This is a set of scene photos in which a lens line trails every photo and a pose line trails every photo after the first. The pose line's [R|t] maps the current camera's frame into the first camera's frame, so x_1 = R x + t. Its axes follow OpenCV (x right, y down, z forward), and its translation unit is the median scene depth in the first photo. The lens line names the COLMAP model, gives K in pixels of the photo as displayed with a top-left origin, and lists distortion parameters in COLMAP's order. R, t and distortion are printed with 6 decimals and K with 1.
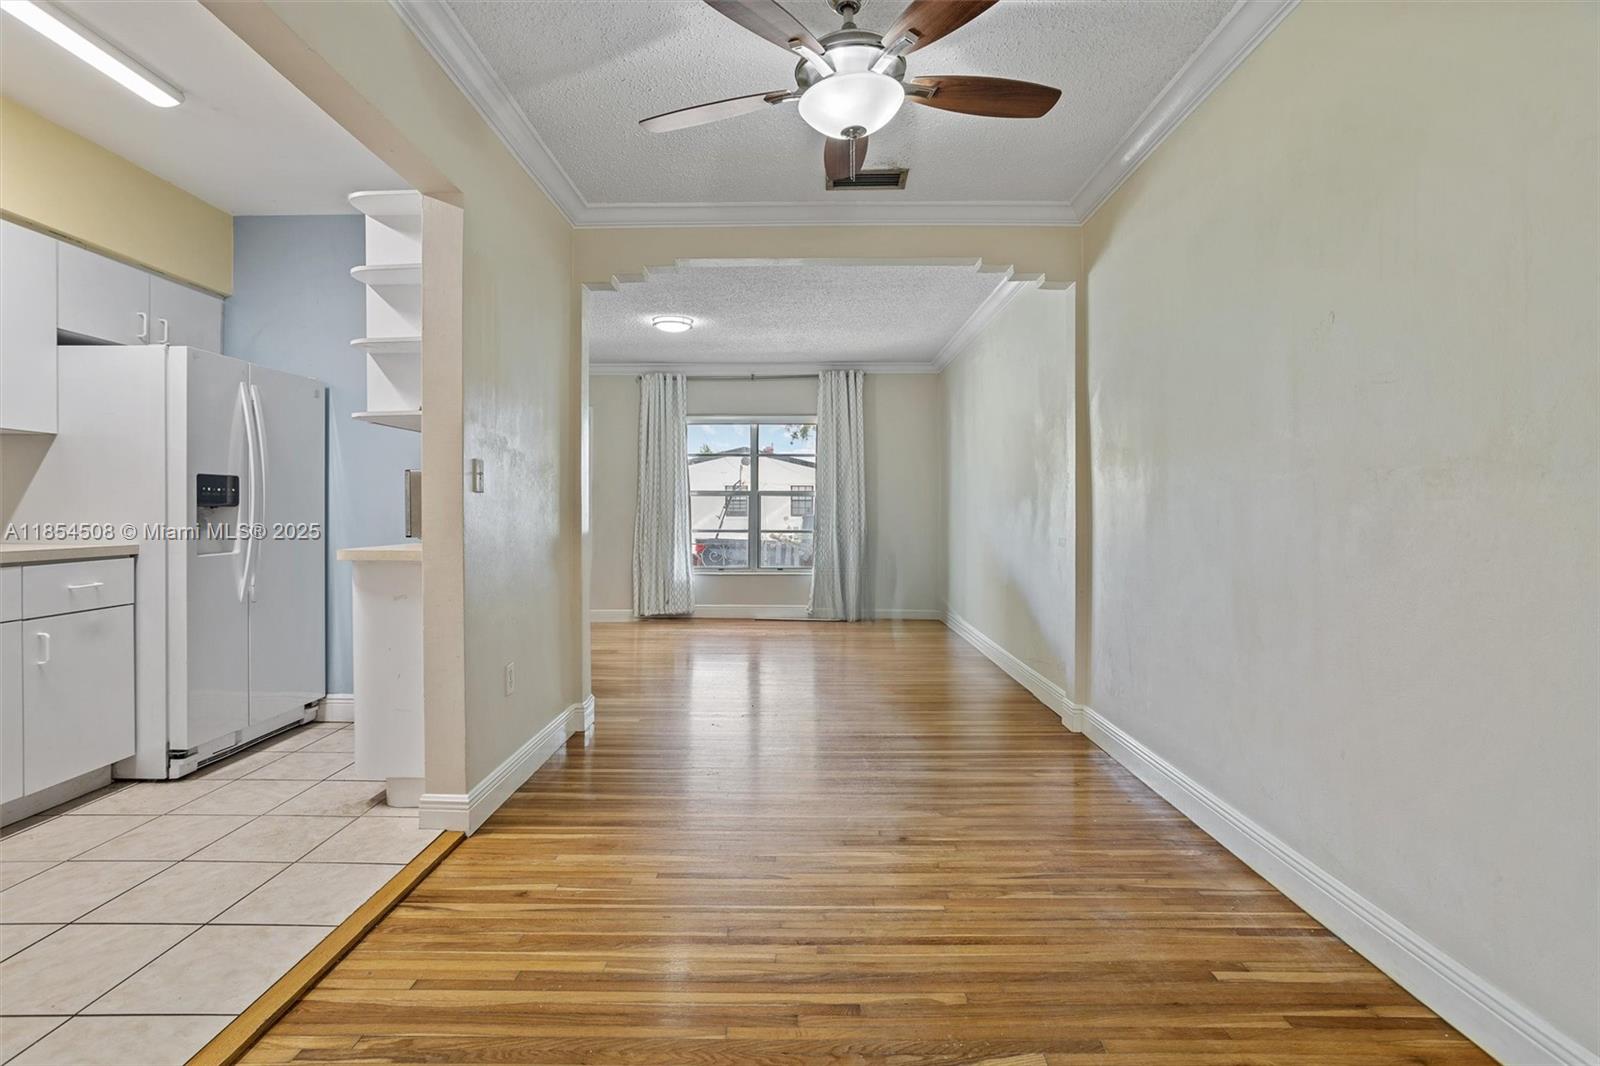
lens RADIAL K [[767.2, 0, 792.2], [0, 767.2, 513.9], [0, 0, 1]] dist [-0.002695, -0.000283]
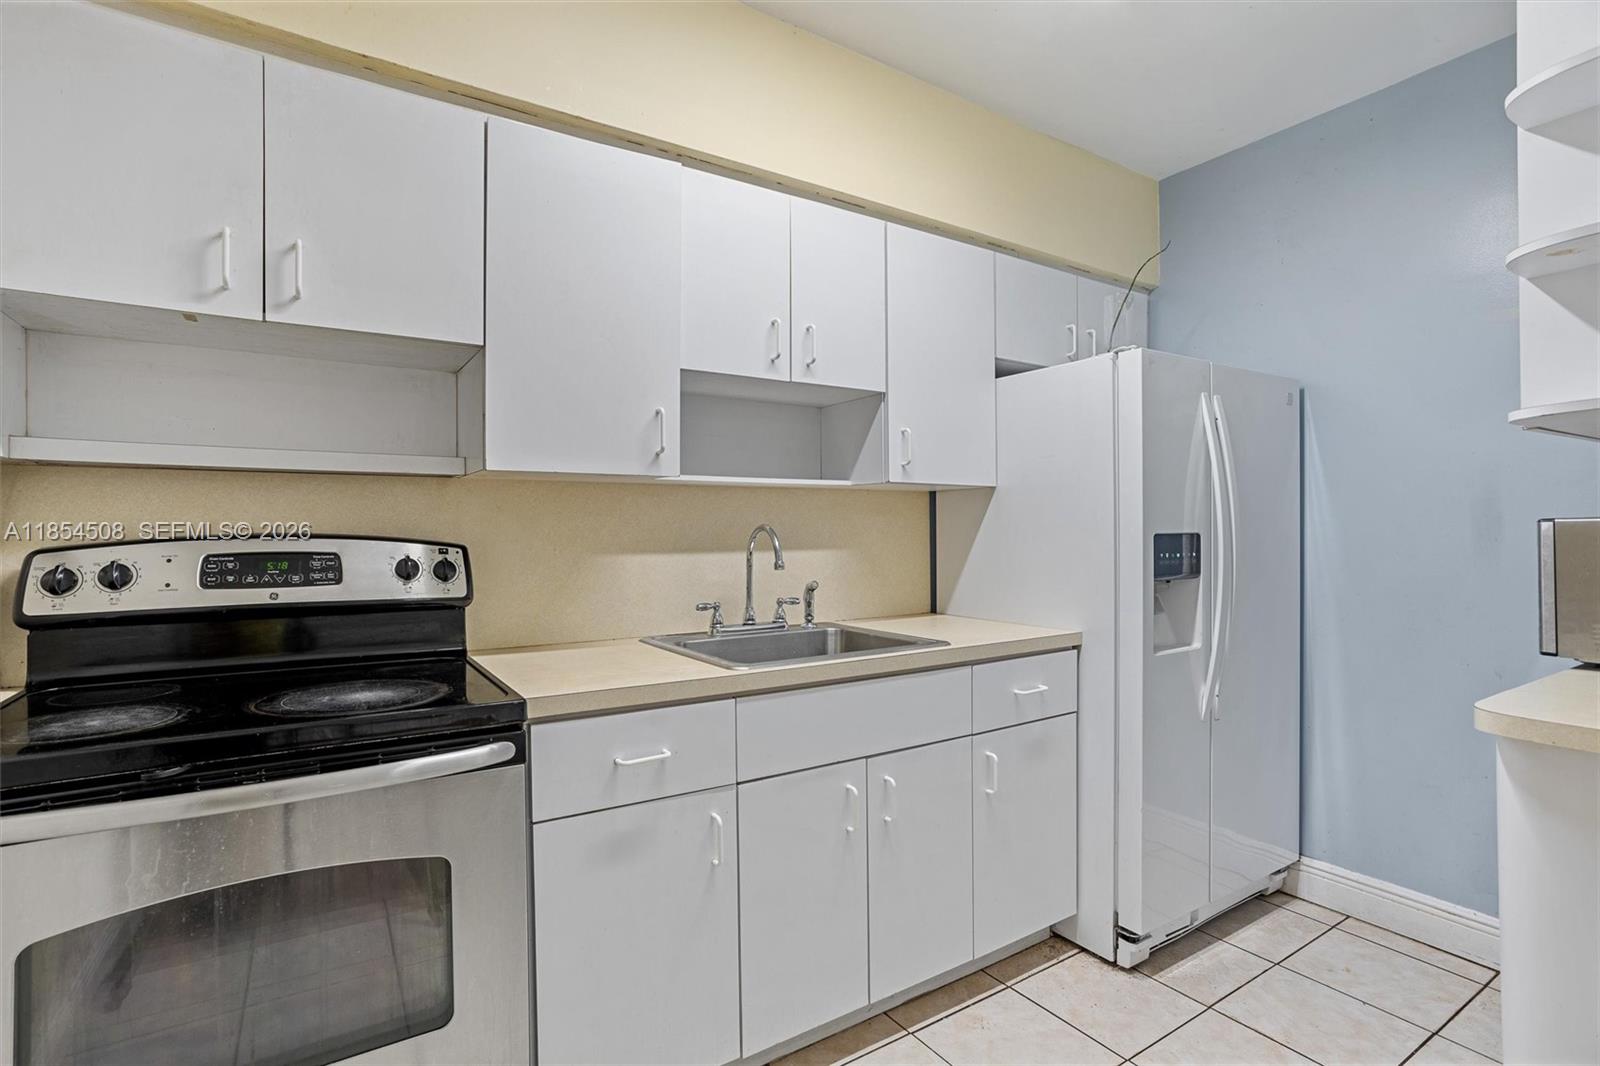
lens RADIAL K [[780.0, 0, 792.5], [0, 780.0, 540.4], [0, 0, 1]] dist [-0.045212, 0.038097]
pose [[0.550111, 0.007896, -0.835055, -0.378224], [0.005490, 0.999899, 0.013071, -0.057342], [0.835074, -0.011775, 0.550012, 0.352862]]
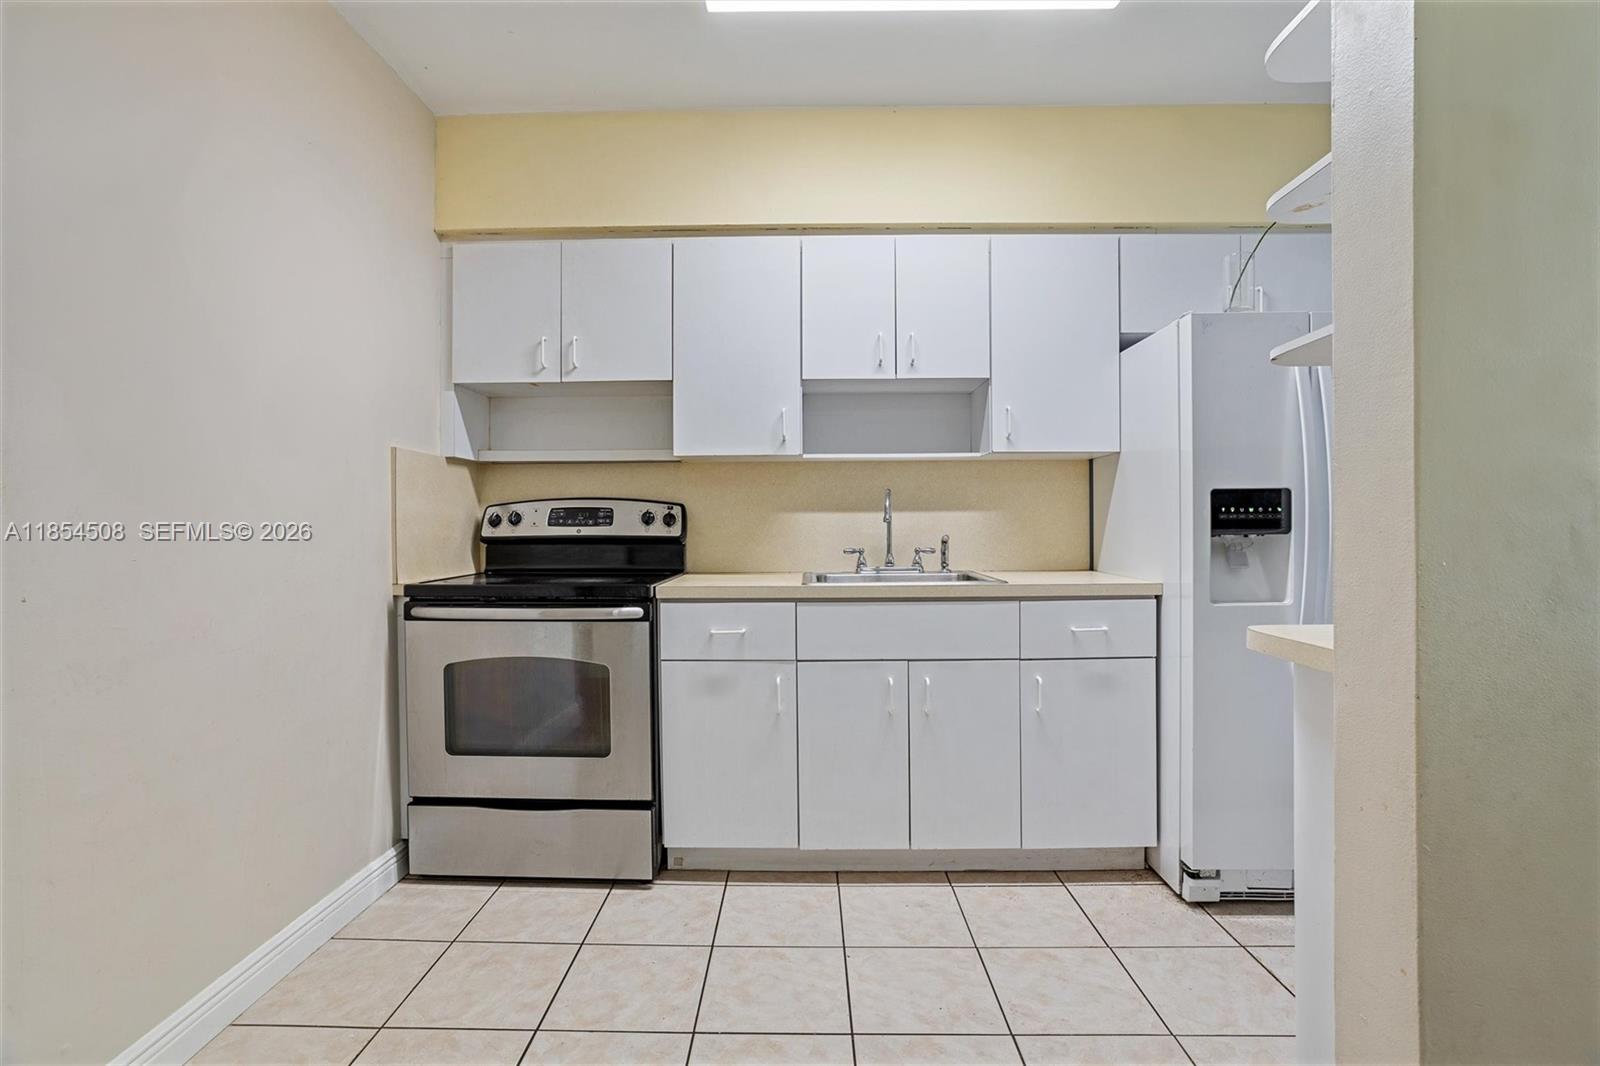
lens RADIAL K [[777.5, 0, 800.0], [0, 777.5, 533.0], [0, 0, 1]] dist [-0.001451, -0.000004]
pose [[-0.000425, 0.017094, -0.999854, -0.055506], [0.007586, 0.999825, 0.017091, -0.027005], [0.999971, -0.007577, -0.000554, 0.615609]]
